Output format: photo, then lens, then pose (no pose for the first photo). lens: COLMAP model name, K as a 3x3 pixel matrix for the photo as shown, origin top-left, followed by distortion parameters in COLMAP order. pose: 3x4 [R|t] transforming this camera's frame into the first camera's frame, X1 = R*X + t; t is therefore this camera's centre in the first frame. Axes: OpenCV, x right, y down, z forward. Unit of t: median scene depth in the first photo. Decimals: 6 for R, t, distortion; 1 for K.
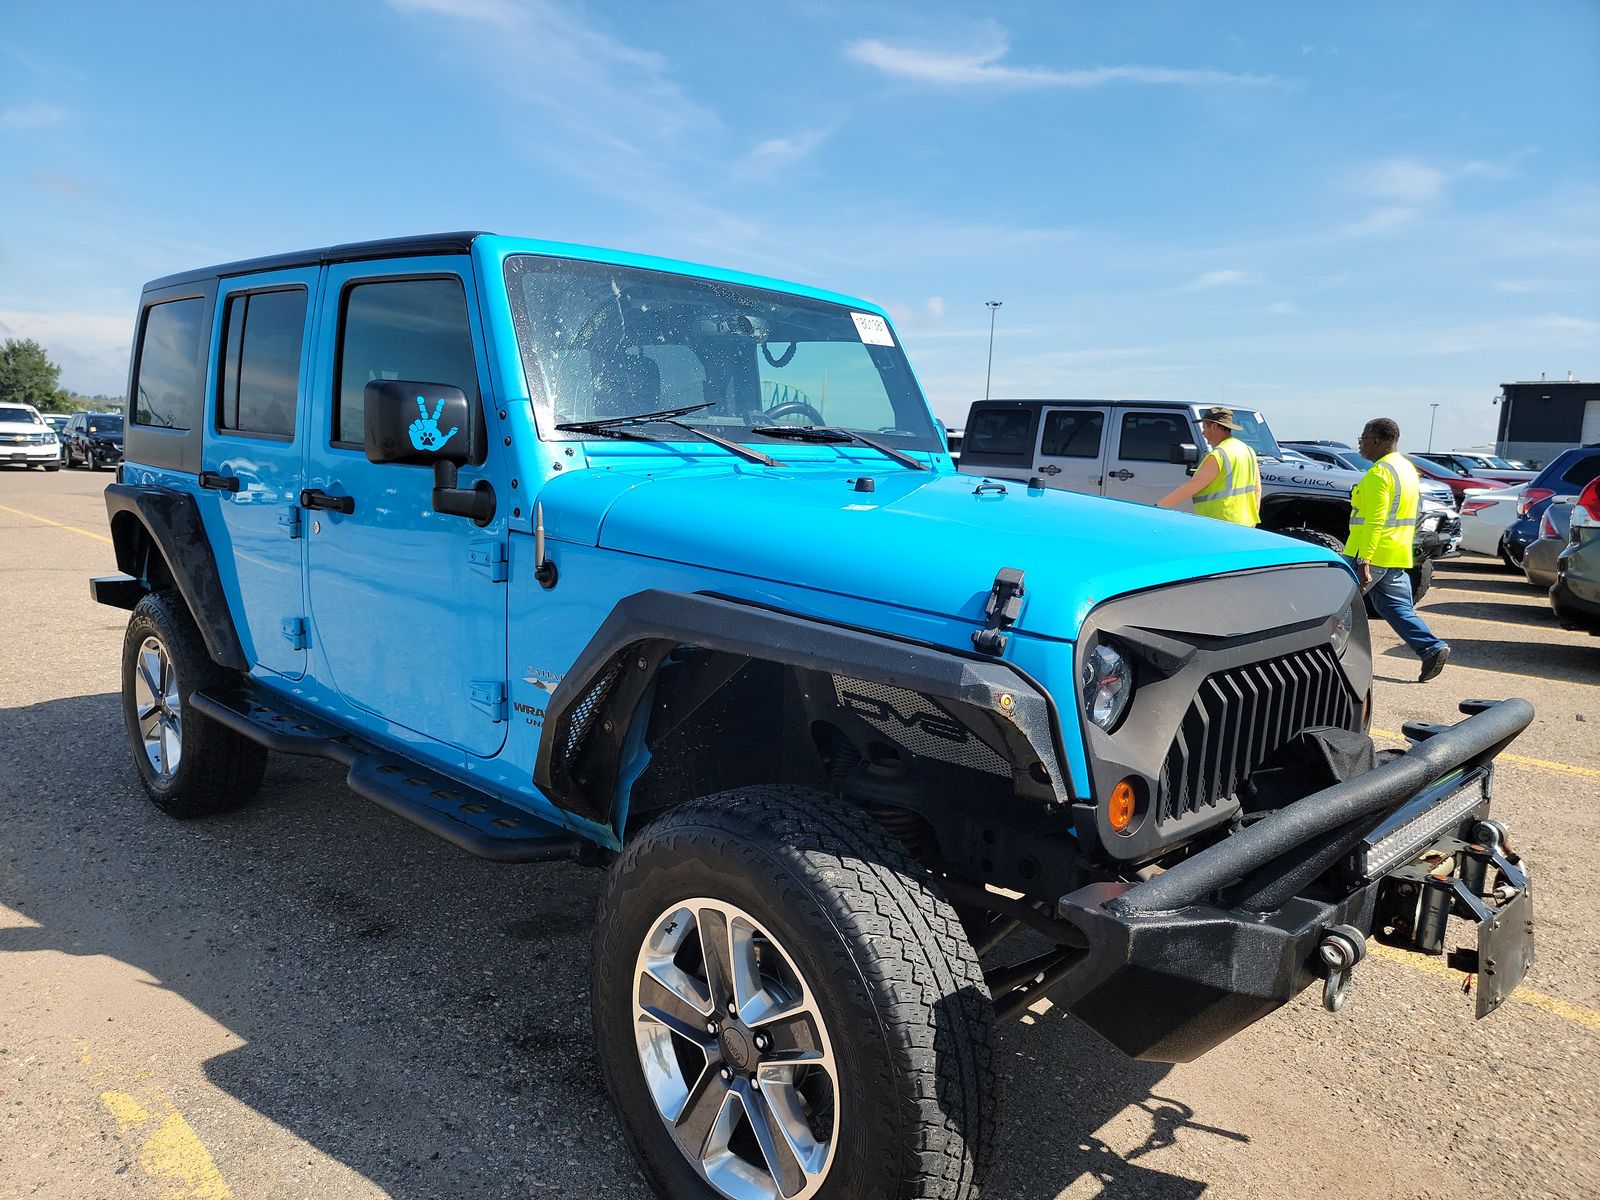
lens RADIAL K [[1106.7, 0, 800.0], [0, 1106.7, 600.0], [0, 0, 1]] dist [0.043037, -0.002034]
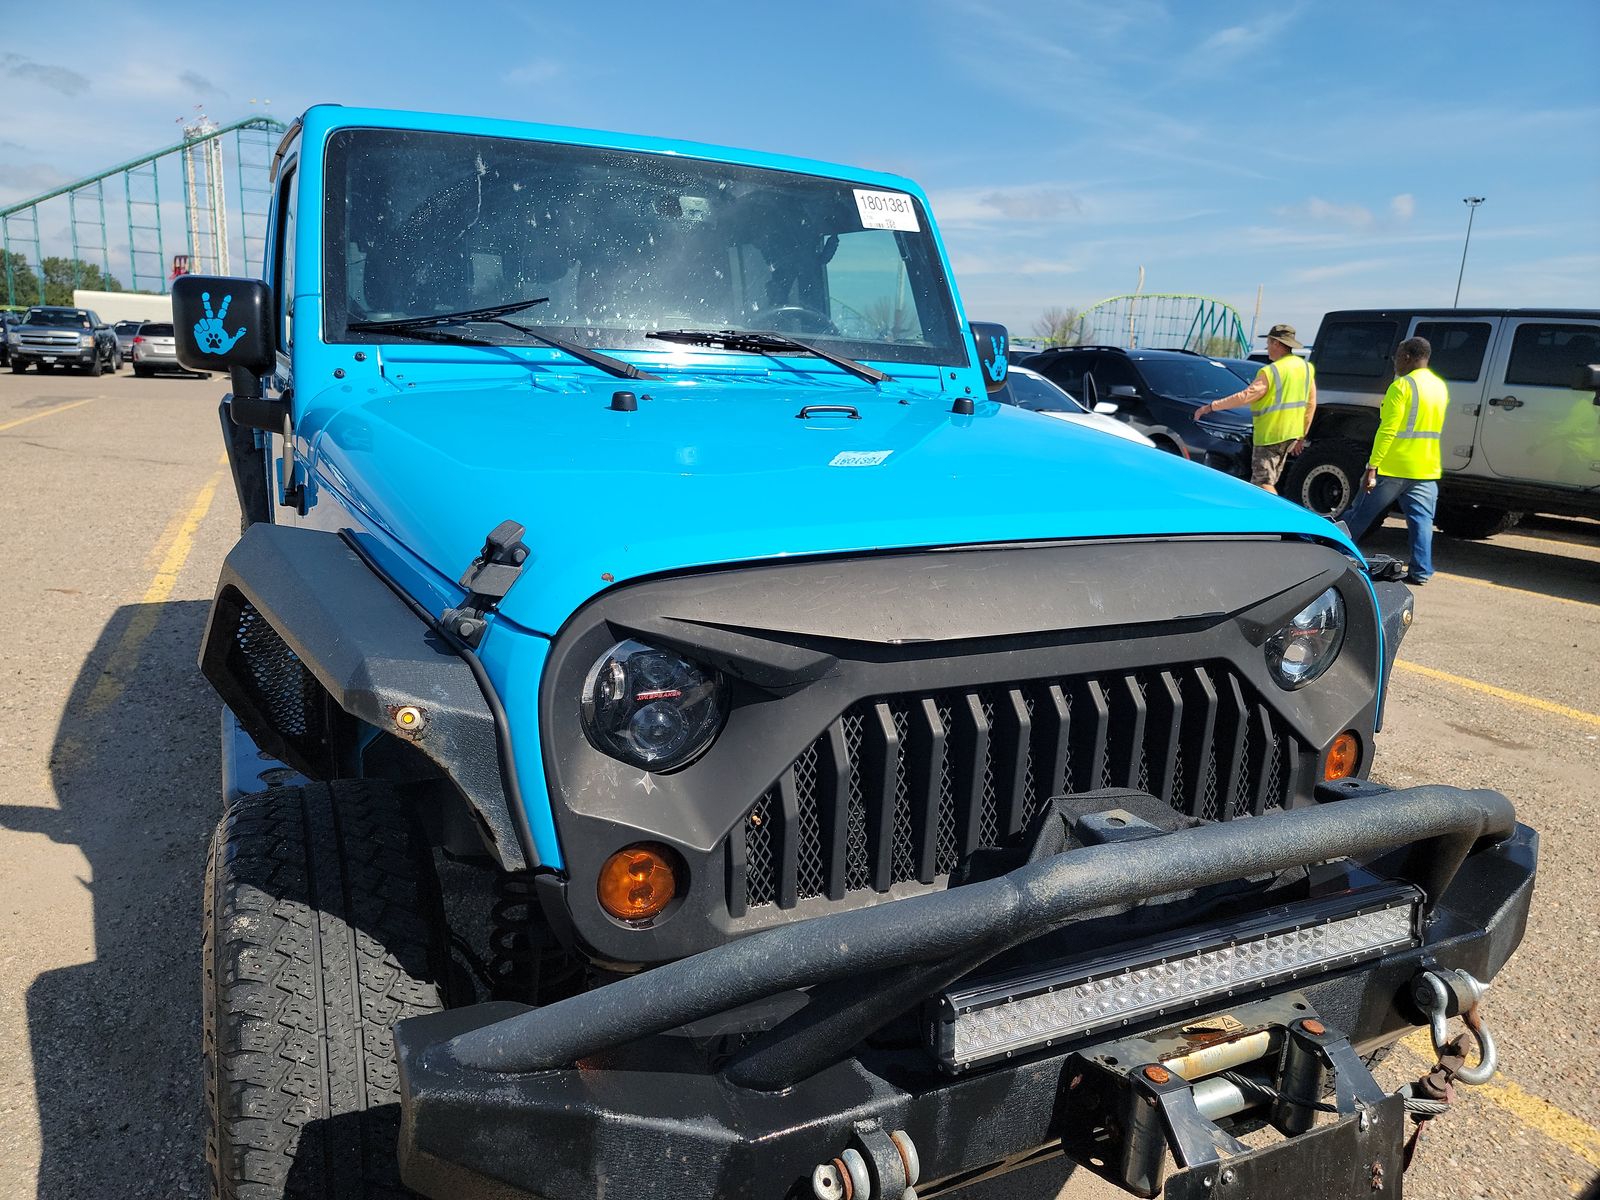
lens RADIAL K [[1122.9, 0, 832.2], [0, 1122.9, 585.9], [0, 0, 1]] dist [0.047866, -0.039998]
pose [[0.945392, 0.069101, -0.318525, 0.435143], [-0.051996, 0.996727, 0.061905, -0.030847], [0.321760, -0.041963, 0.945891, 0.288533]]
